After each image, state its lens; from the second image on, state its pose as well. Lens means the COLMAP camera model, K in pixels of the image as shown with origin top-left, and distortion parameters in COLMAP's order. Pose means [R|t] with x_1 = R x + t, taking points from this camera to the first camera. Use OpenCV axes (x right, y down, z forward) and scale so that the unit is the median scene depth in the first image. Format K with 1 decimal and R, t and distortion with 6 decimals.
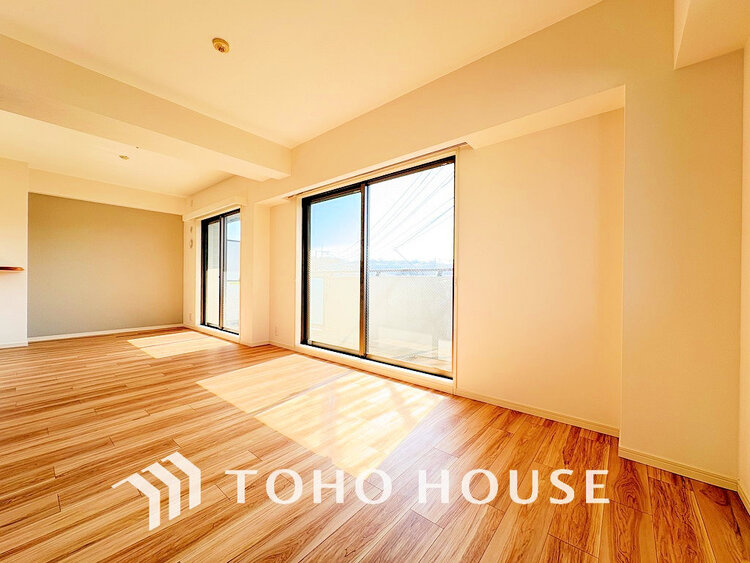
lens RADIAL K [[298.6, 0, 375.5], [0, 298.6, 280.1], [0, 0, 1]] dist [-0.002894, -0.000088]
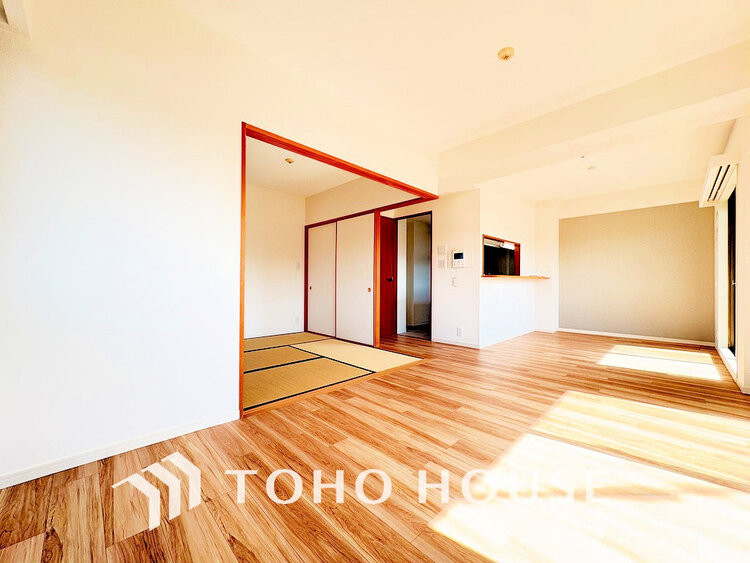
lens RADIAL K [[298.6, 0, 375.9], [0, 298.6, 283.6], [0, 0, 1]] dist [-0.002894, -0.000088]
pose [[-0.099853, -0.010635, -0.994945, 0.547081], [-0.003704, 0.999940, -0.010317, 0.022680], [0.994995, 0.002655, -0.099886, 0.661109]]
